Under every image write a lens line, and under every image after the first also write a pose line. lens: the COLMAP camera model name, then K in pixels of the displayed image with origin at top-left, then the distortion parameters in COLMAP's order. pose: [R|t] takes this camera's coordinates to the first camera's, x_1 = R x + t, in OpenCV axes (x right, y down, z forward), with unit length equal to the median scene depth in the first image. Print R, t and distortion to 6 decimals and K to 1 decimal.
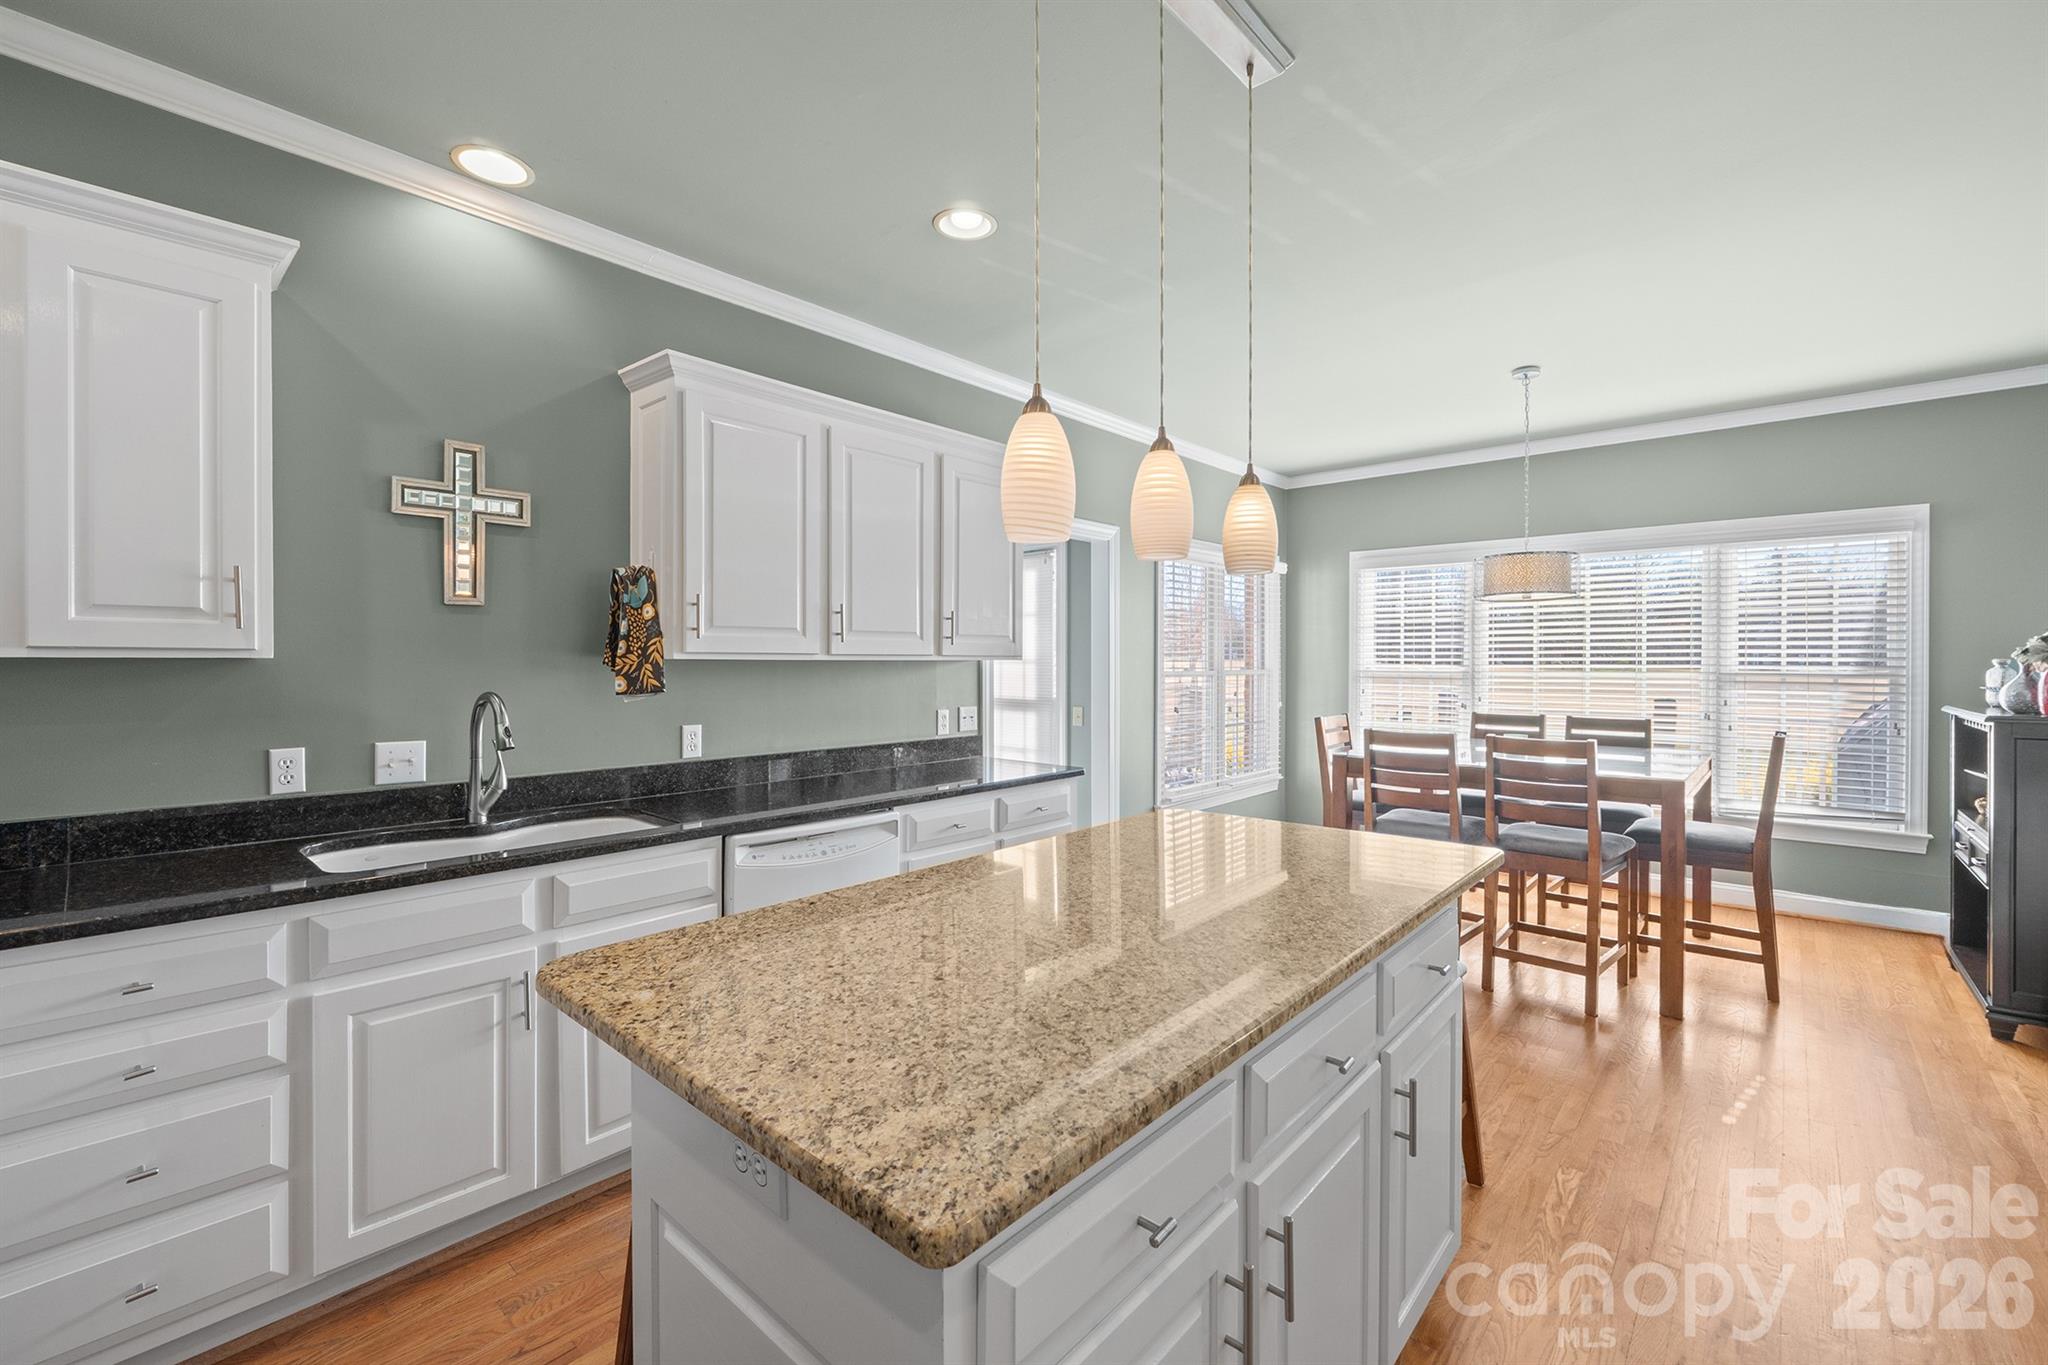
lens RADIAL K [[860.3, 0, 1016.5], [0, 860.3, 673.5], [0, 0, 1]] dist [-0.003526, -0.001183]
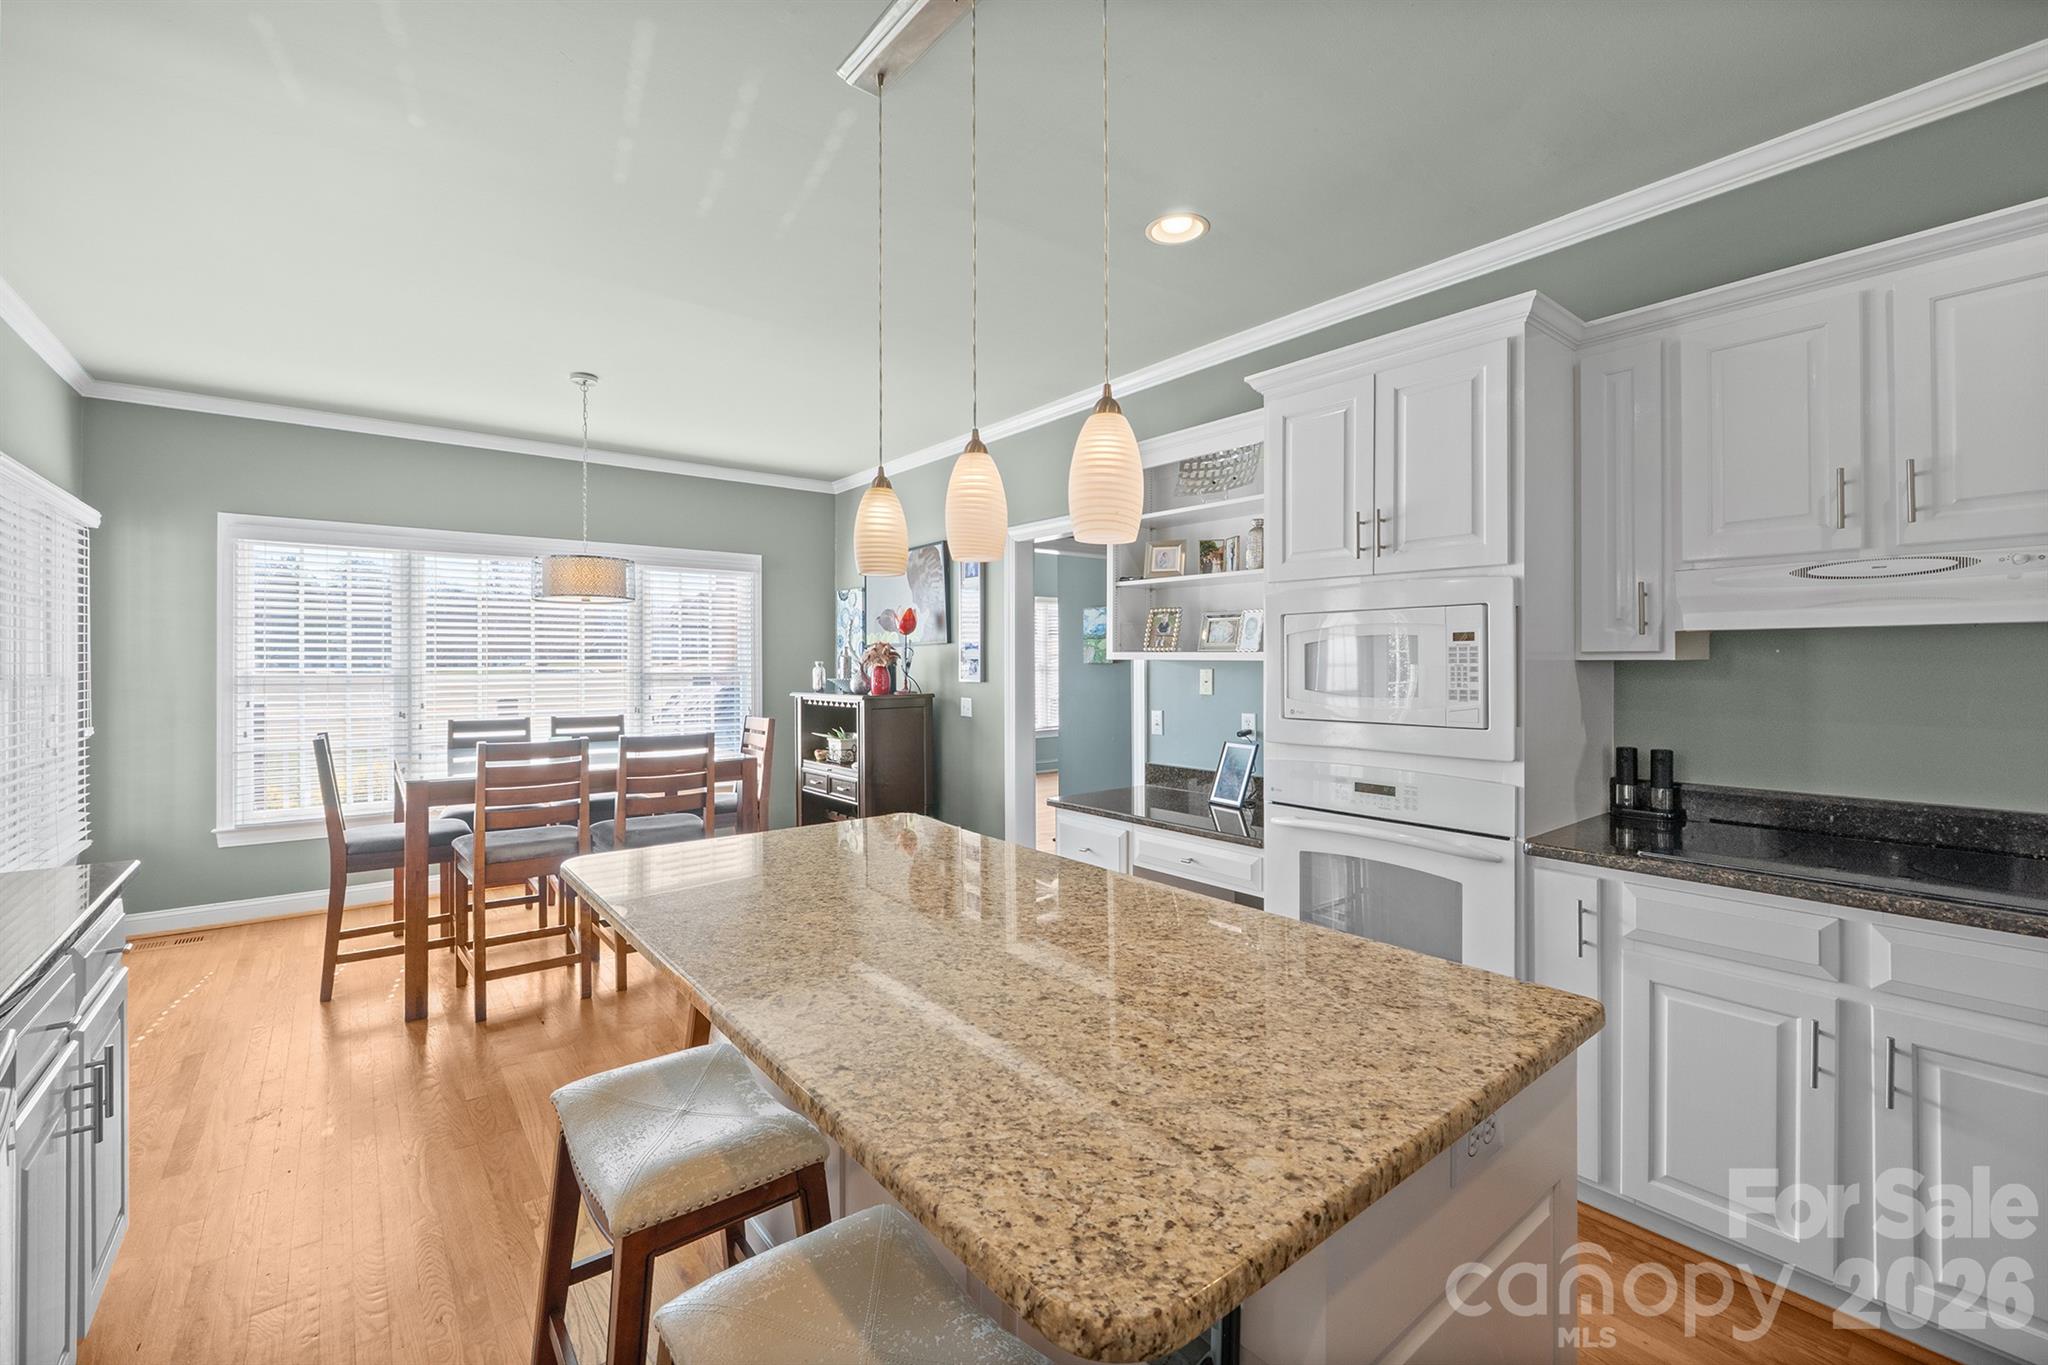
lens RADIAL K [[860.3, 0, 1047.2], [0, 860.3, 658.0], [0, 0, 1]] dist [-0.003526, -0.001183]
pose [[0.144389, 0.004624, 0.989510, -0.356937], [0.016476, 0.999839, -0.007076, -0.004471], [-0.989384, 0.017325, 0.144289, 0.339968]]
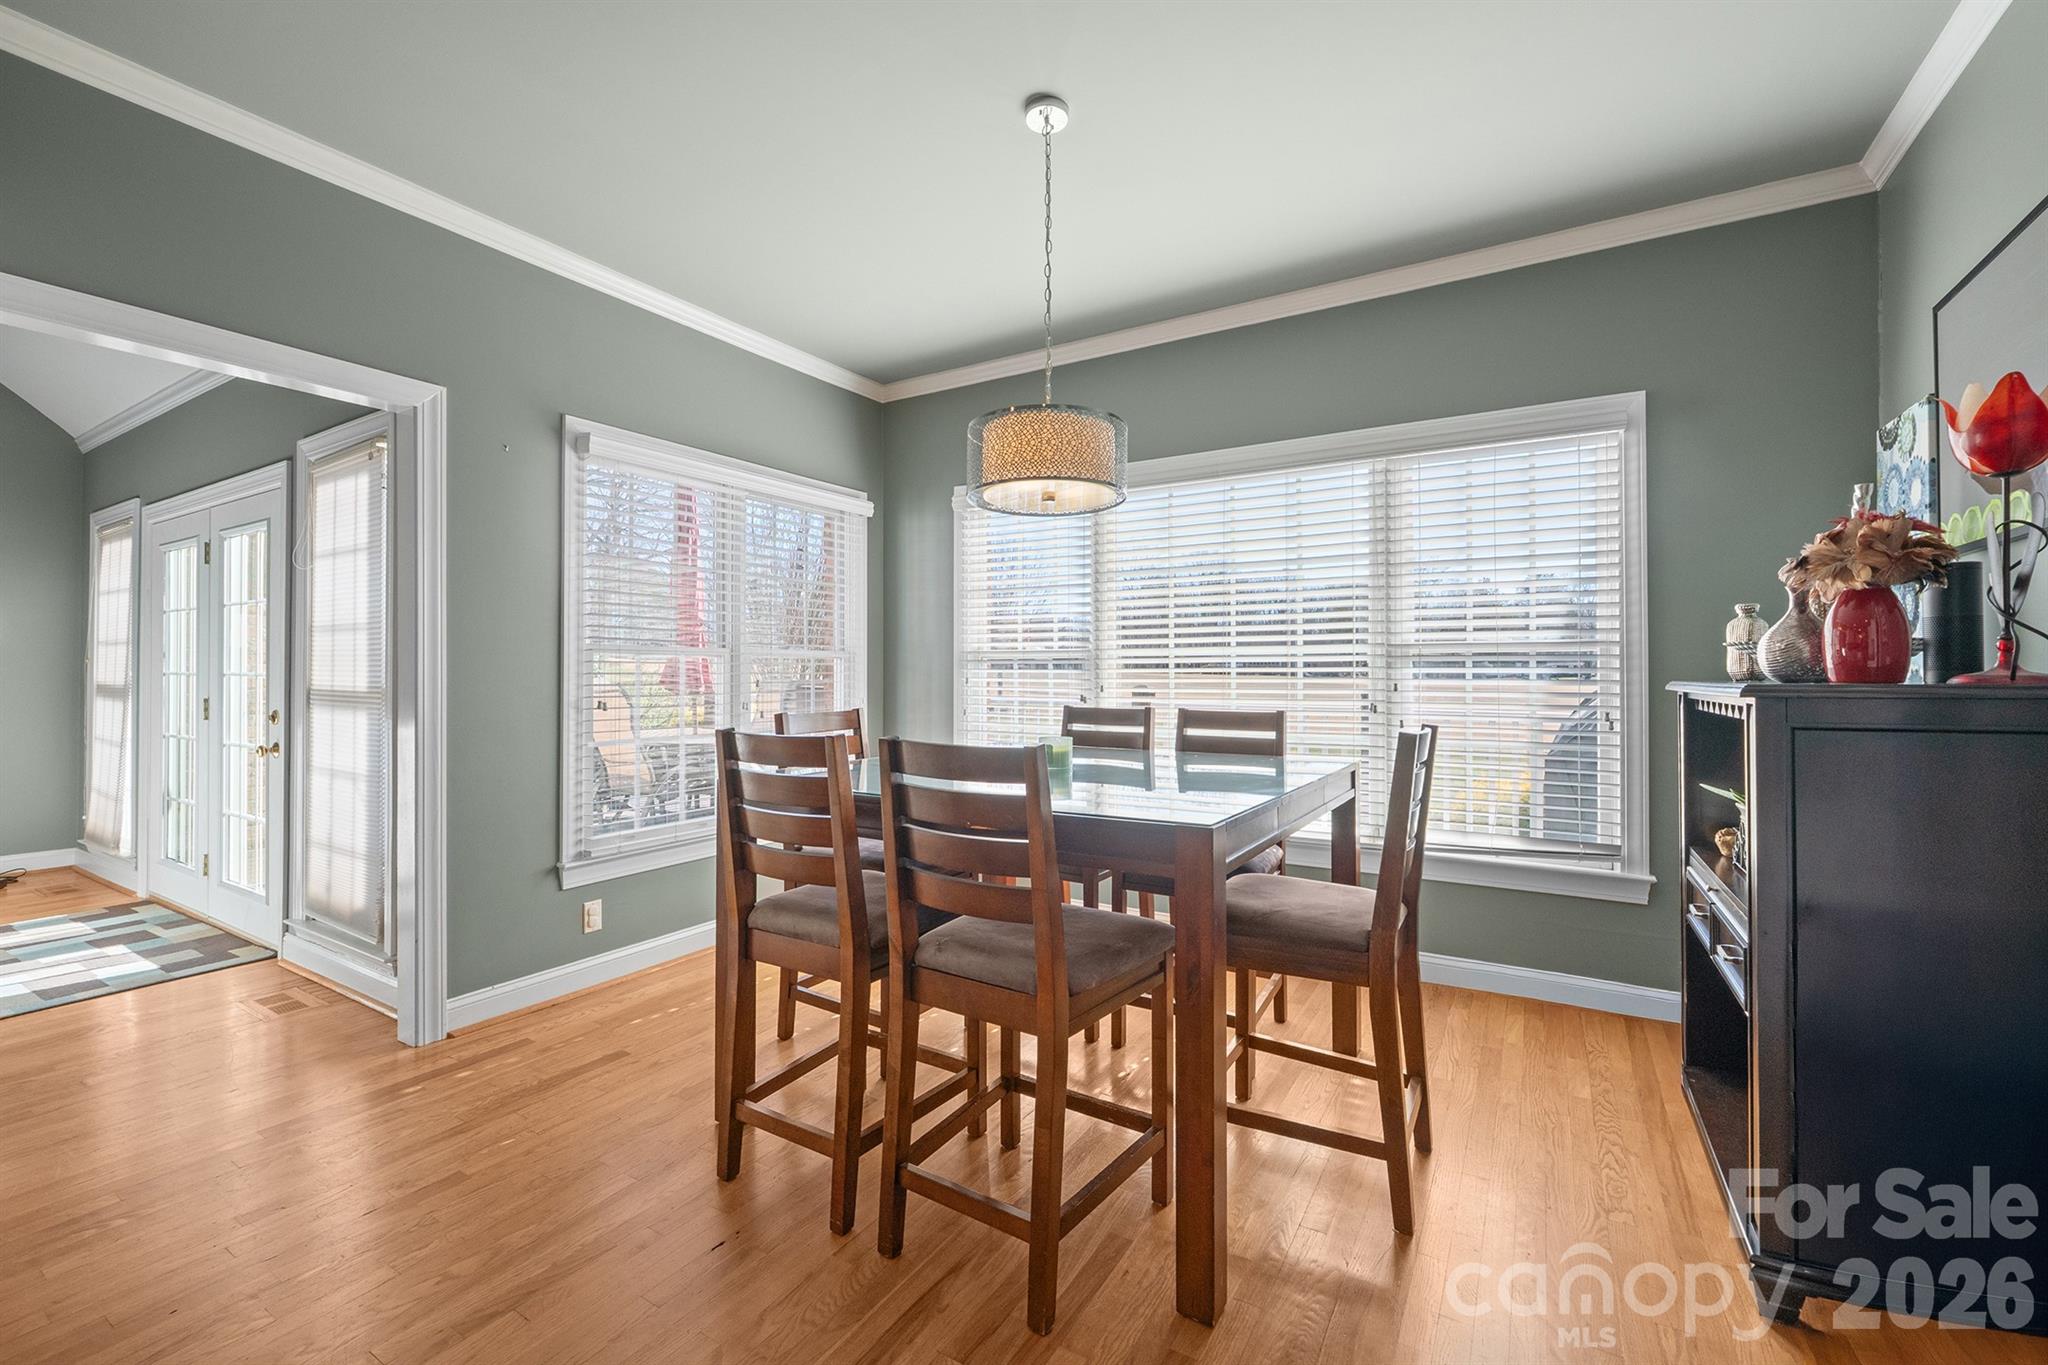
lens RADIAL K [[860.3, 0, 1014.1], [0, 860.3, 674.2], [0, 0, 1]] dist [-0.003526, -0.001183]
pose [[0.984042, -0.001159, 0.177935, 0.500761], [0.003546, 0.999908, -0.013101, 0.039663], [-0.177903, 0.013523, 0.983955, 0.467024]]
